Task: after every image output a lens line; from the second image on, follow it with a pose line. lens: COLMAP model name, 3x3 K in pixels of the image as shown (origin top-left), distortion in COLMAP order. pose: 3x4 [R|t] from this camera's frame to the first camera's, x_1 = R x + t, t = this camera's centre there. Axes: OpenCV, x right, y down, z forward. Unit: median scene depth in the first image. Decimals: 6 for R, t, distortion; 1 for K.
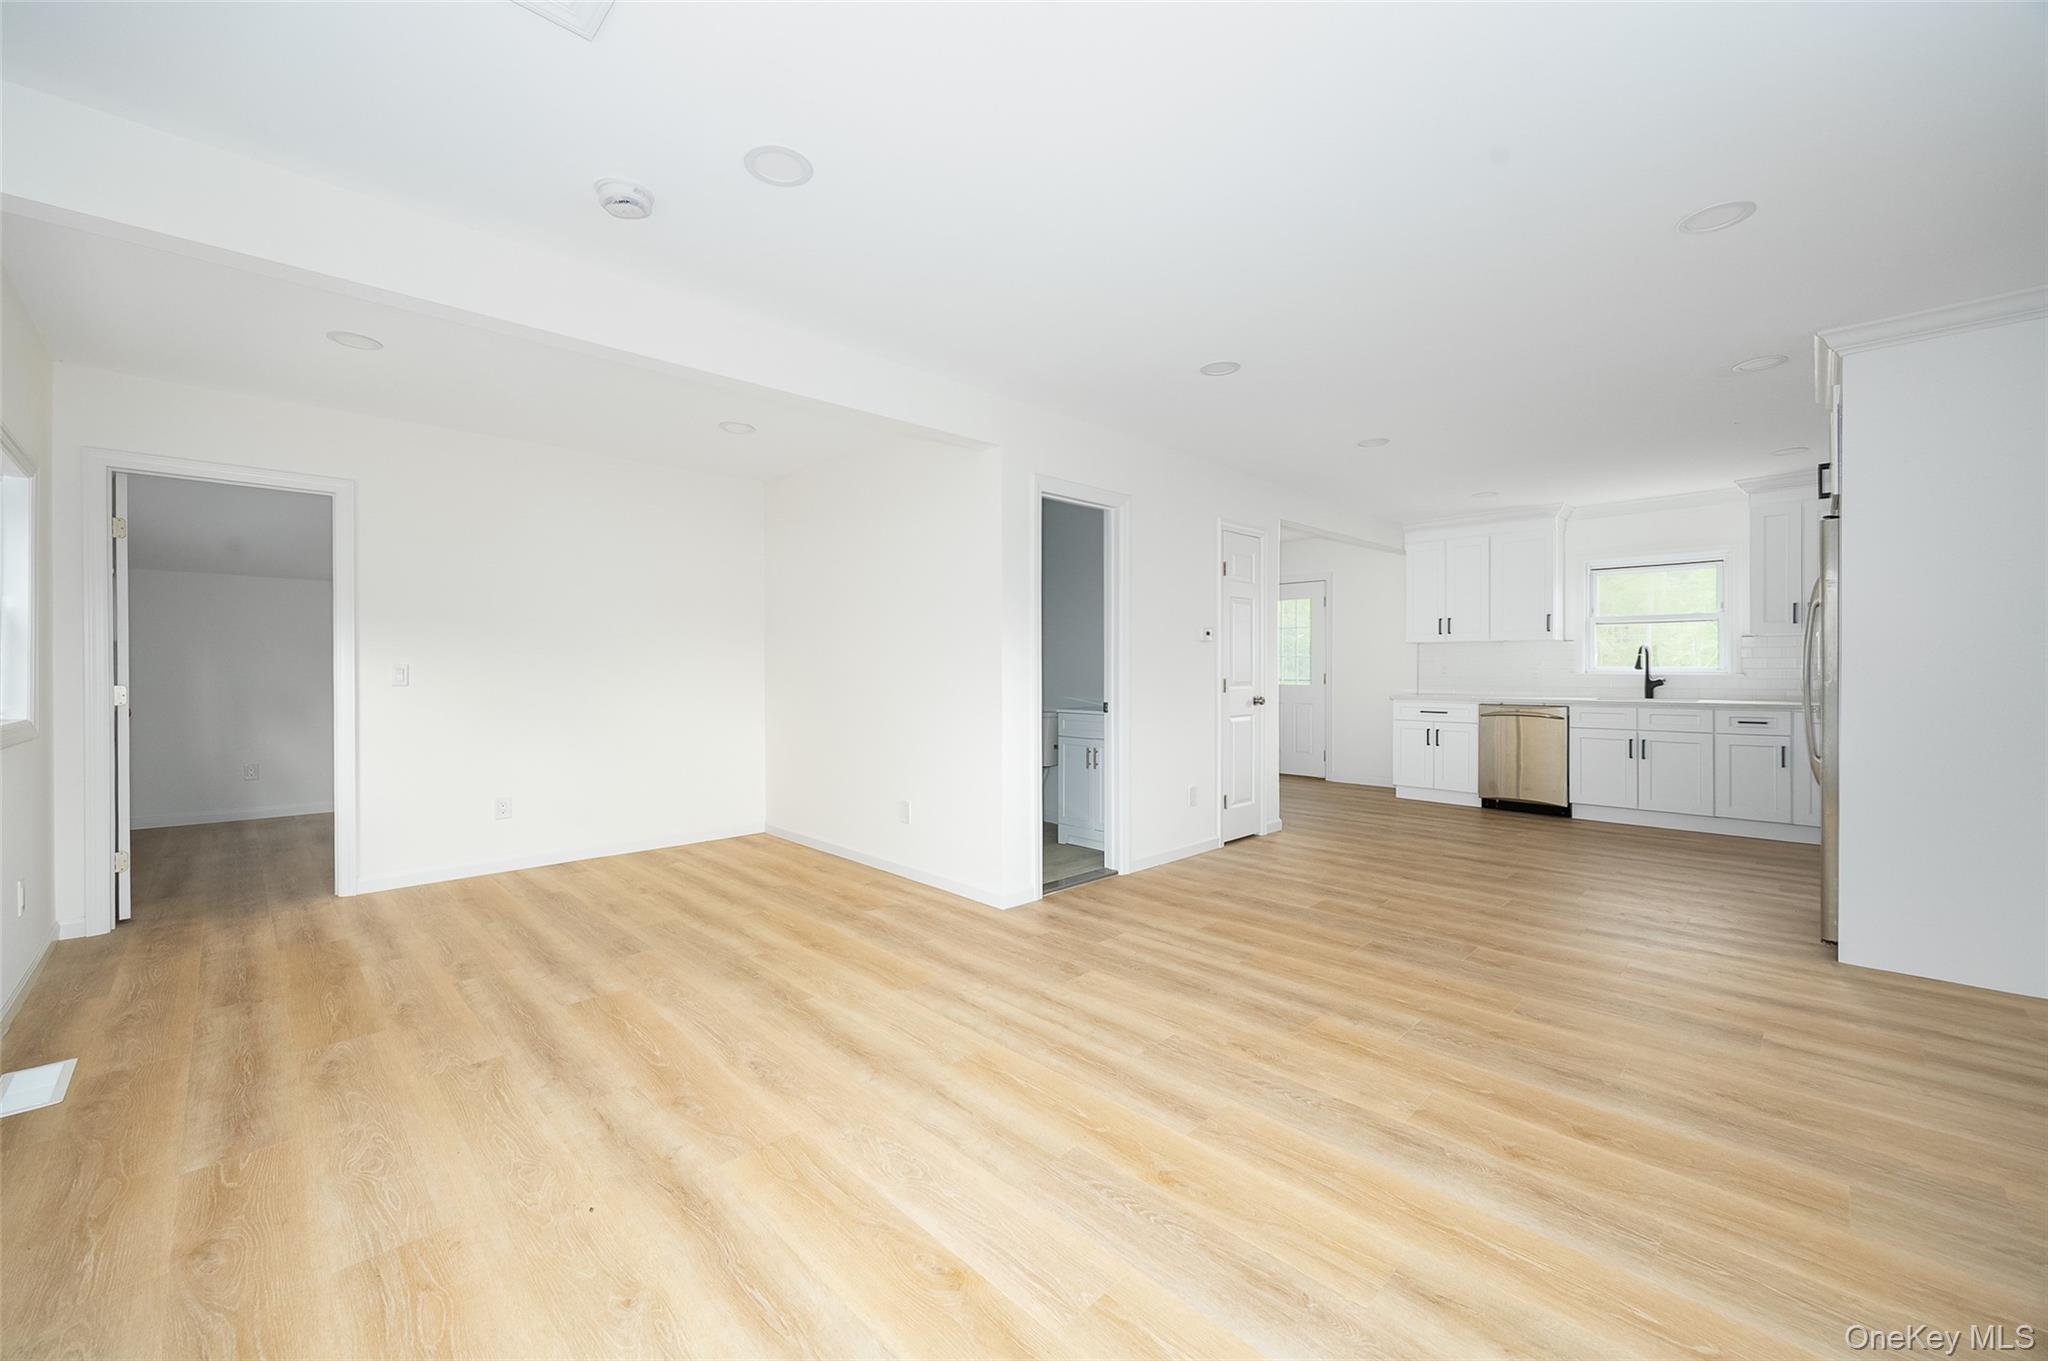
lens RADIAL K [[774.5, 0, 1024.3], [0, 774.5, 670.2], [0, 0, 1]] dist [0.000776, -0.000125]
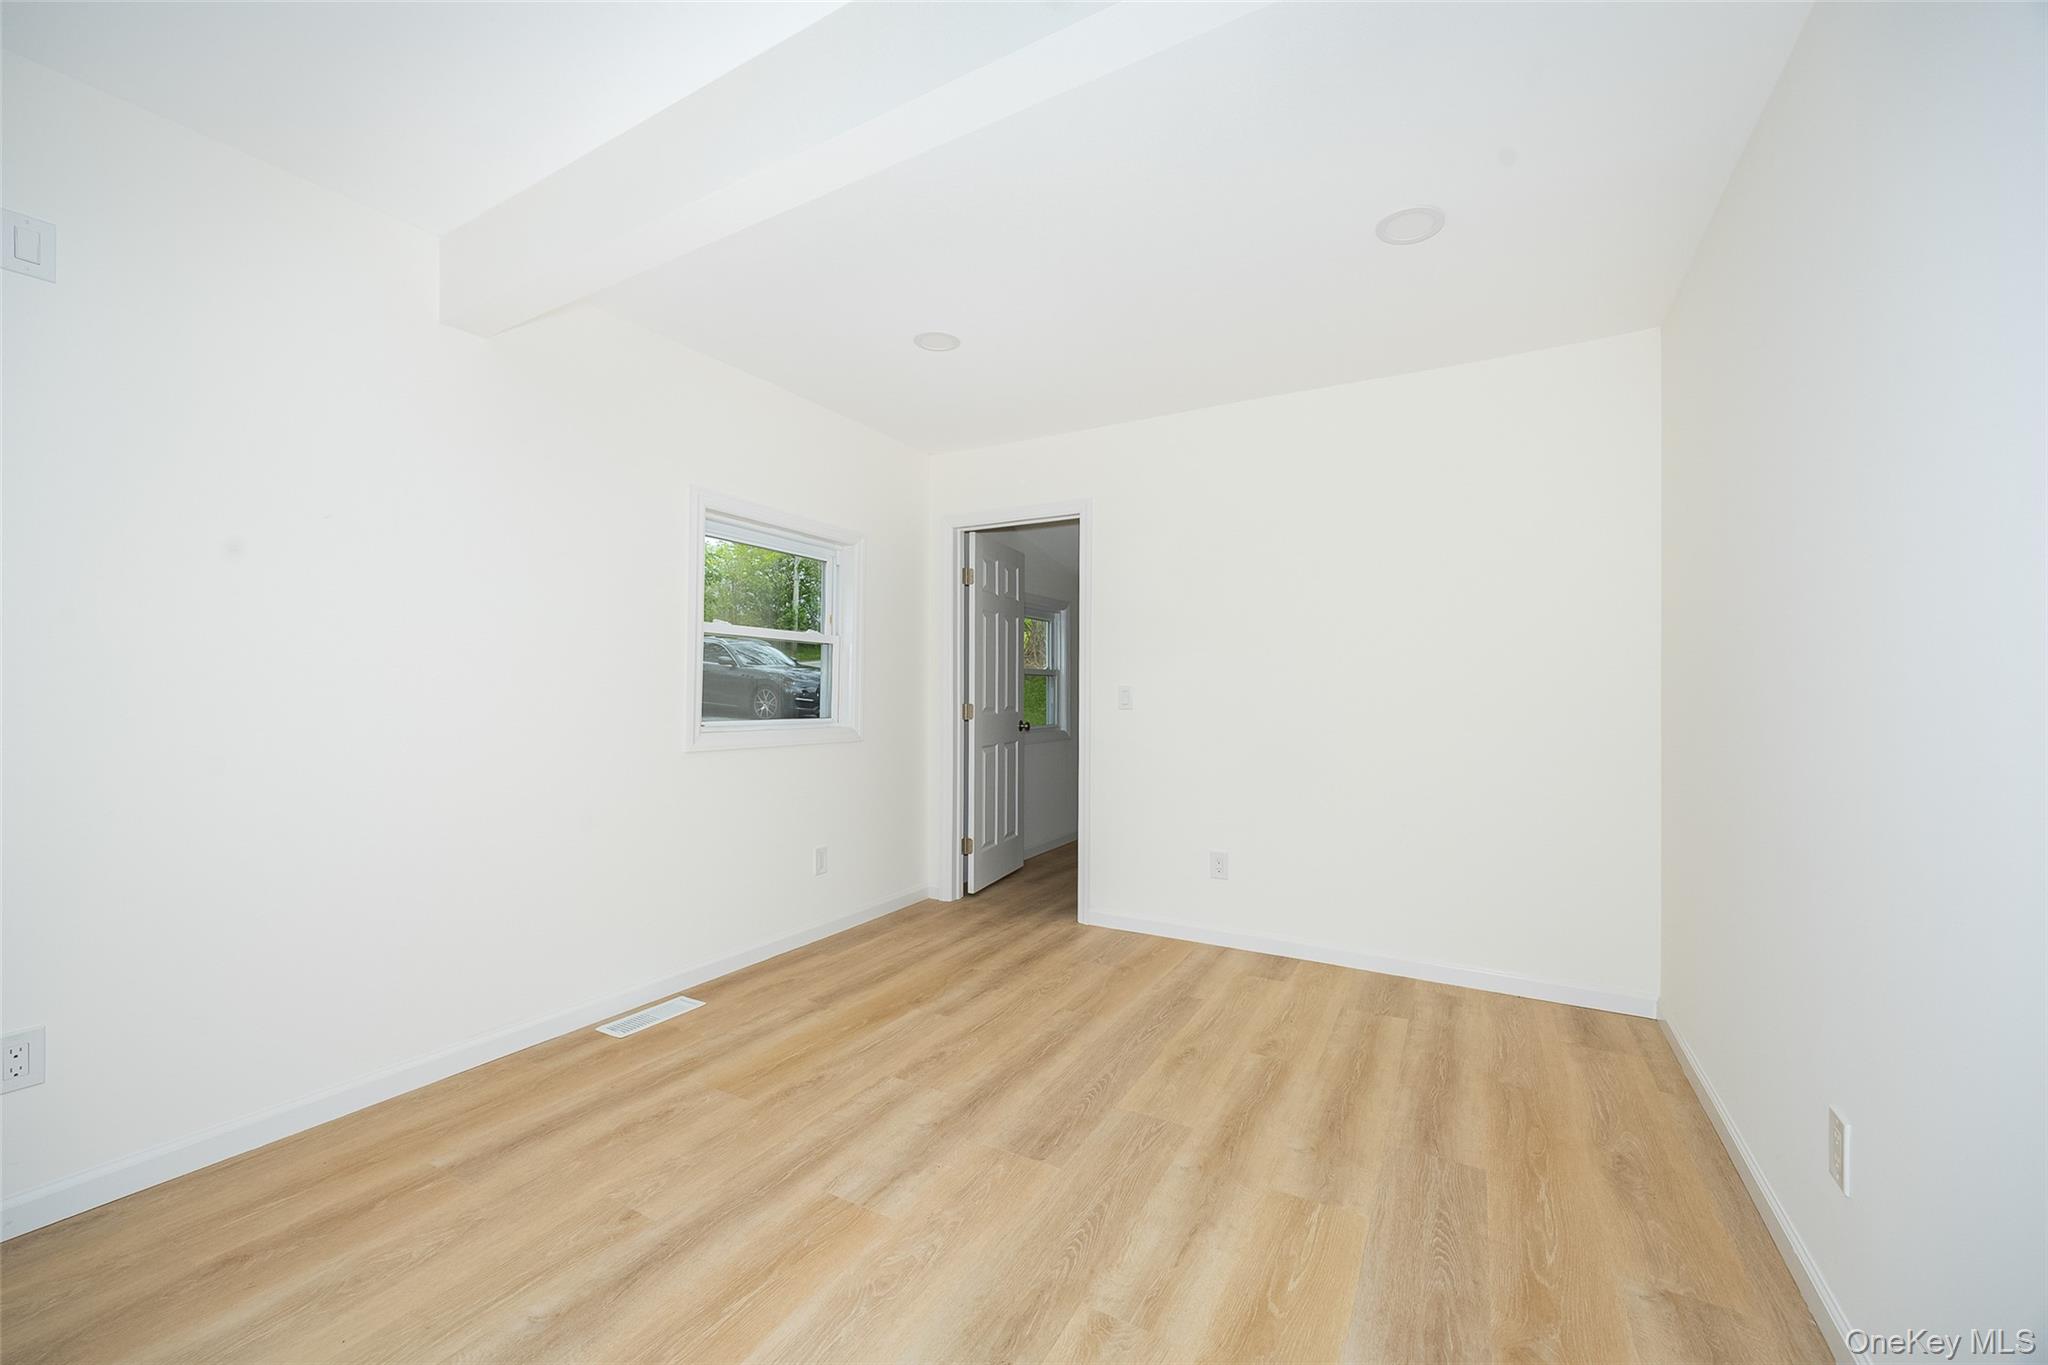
lens RADIAL K [[803.2, 0, 1024.0], [0, 803.2, 682.5], [0, 0, 1]] dist [-0.000318, -0.000078]
pose [[0.263573, -0.007551, -0.964610, 0.115908], [-0.008009, 0.999918, -0.010015, -0.000197], [0.964606, 0.010366, 0.263491, 0.918690]]
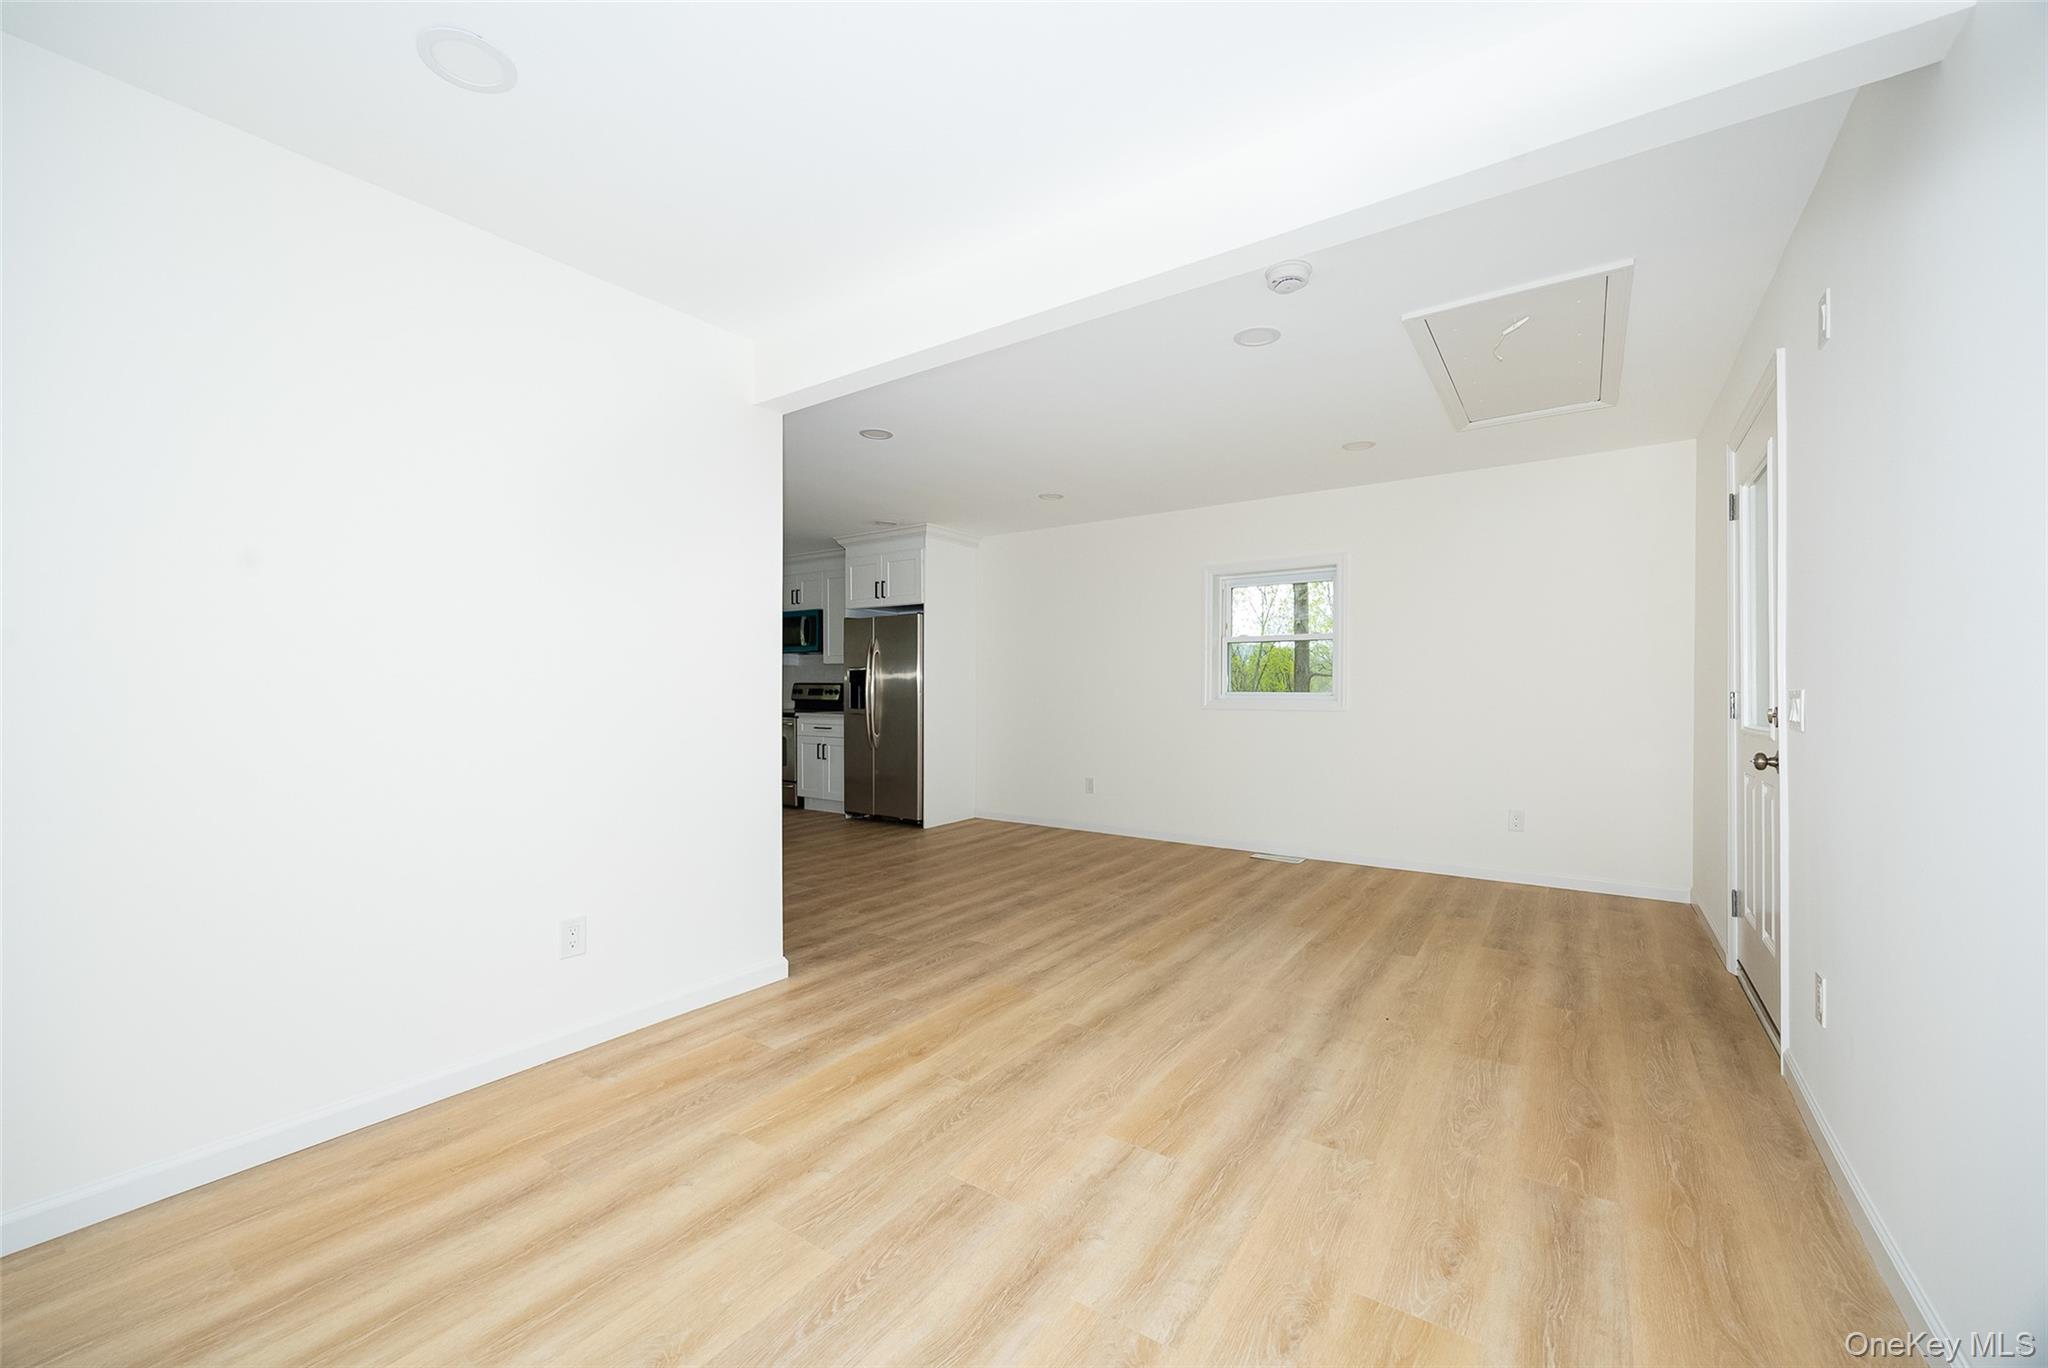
lens RADIAL K [[774.5, 0, 1024.3], [0, 774.5, 673.7], [0, 0, 1]] dist [0.000776, -0.000125]
pose [[-0.154898, 0.020767, 0.987712, -1.209132], [0.002549, 0.999784, -0.020621, -0.003126], [-0.987927, -0.000676, -0.154917, 1.172616]]
